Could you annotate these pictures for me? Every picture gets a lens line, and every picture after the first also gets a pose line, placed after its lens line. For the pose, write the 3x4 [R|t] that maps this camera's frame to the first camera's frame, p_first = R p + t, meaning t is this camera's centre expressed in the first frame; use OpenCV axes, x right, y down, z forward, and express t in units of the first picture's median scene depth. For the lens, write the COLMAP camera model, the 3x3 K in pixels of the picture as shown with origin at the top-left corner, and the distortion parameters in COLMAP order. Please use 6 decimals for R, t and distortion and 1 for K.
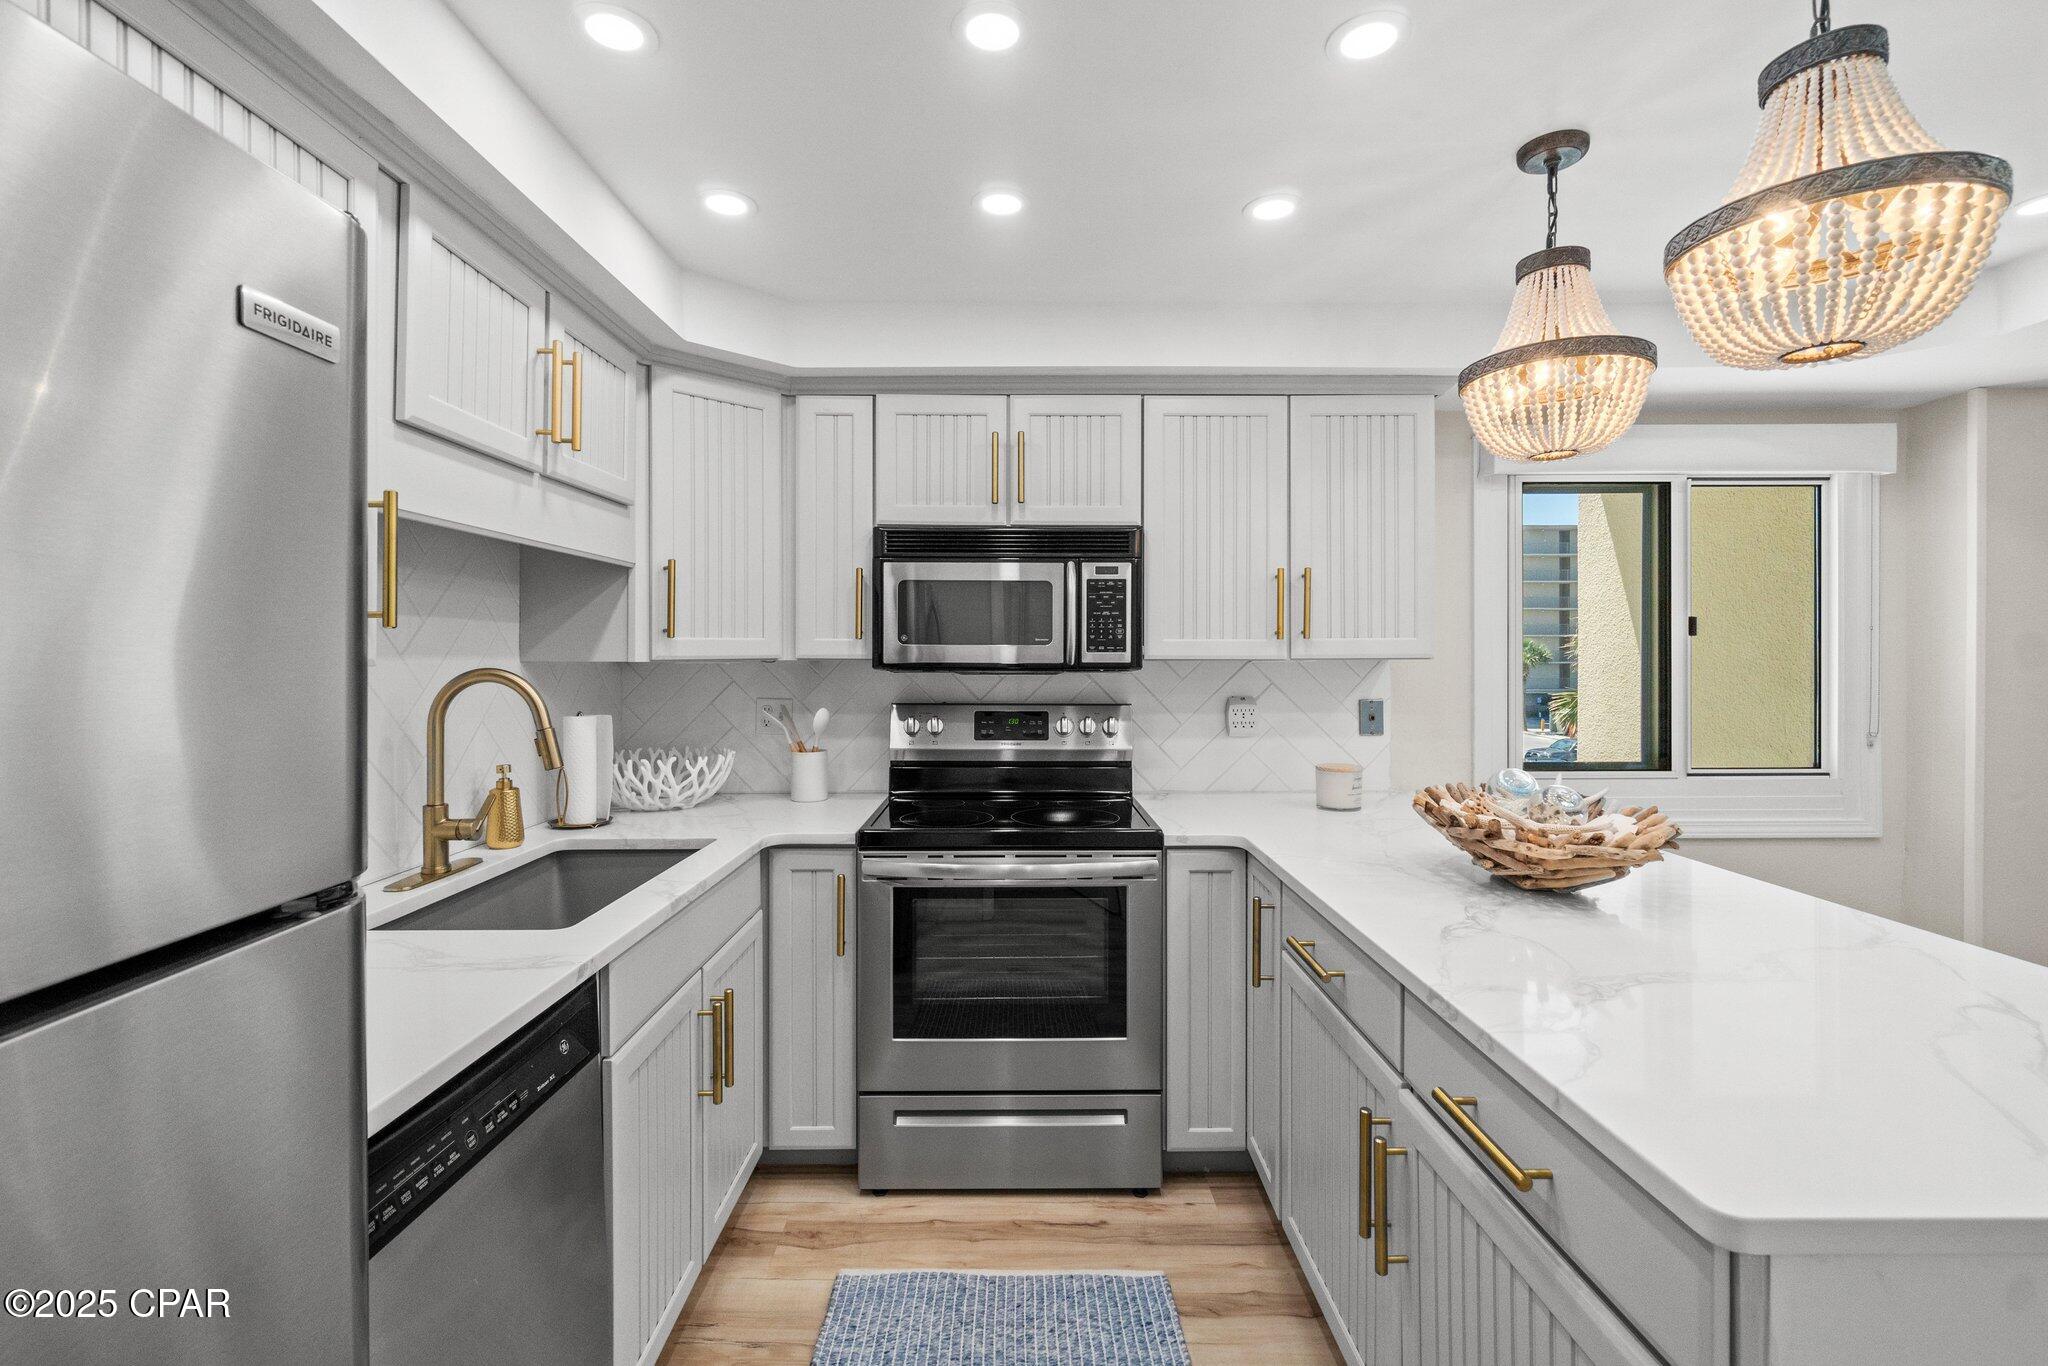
lens RADIAL K [[897.8, 0, 1024.5], [0, 897.8, 655.7], [0, 0, 1]] dist [-0.002893, -0.000209]
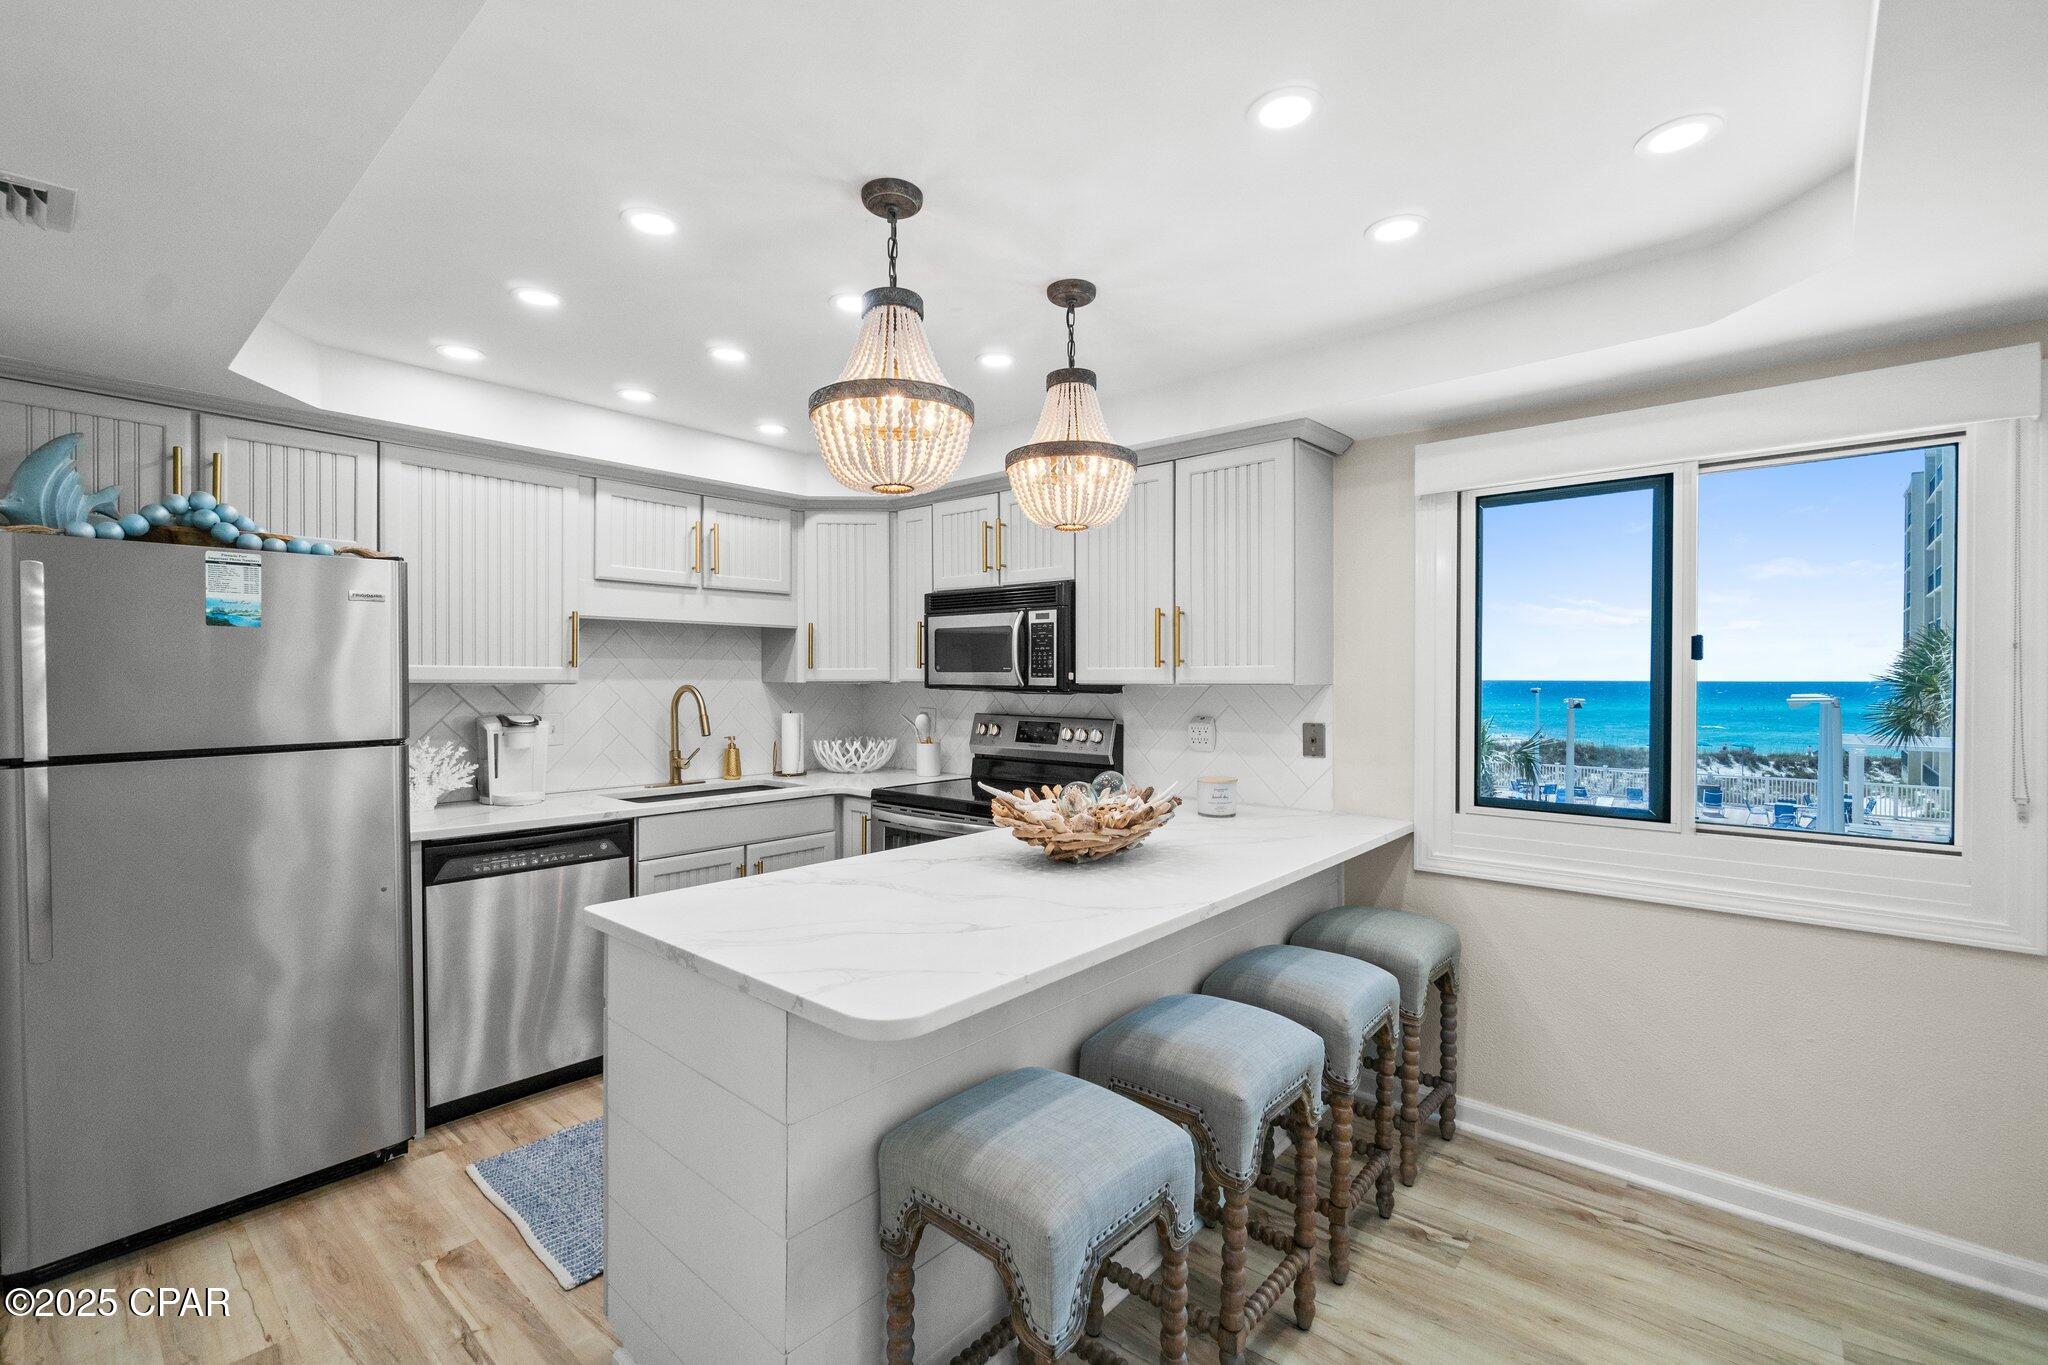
lens RADIAL K [[888.4, 0, 1022.1], [0, 888.4, 686.4], [0, 0, 1]] dist [-0.001502, 0.000303]
pose [[0.749952, 0.008981, -0.661431, 1.023871], [-0.003702, 0.999949, 0.009380, -0.003599], [0.661482, -0.004586, 0.749947, -0.007835]]
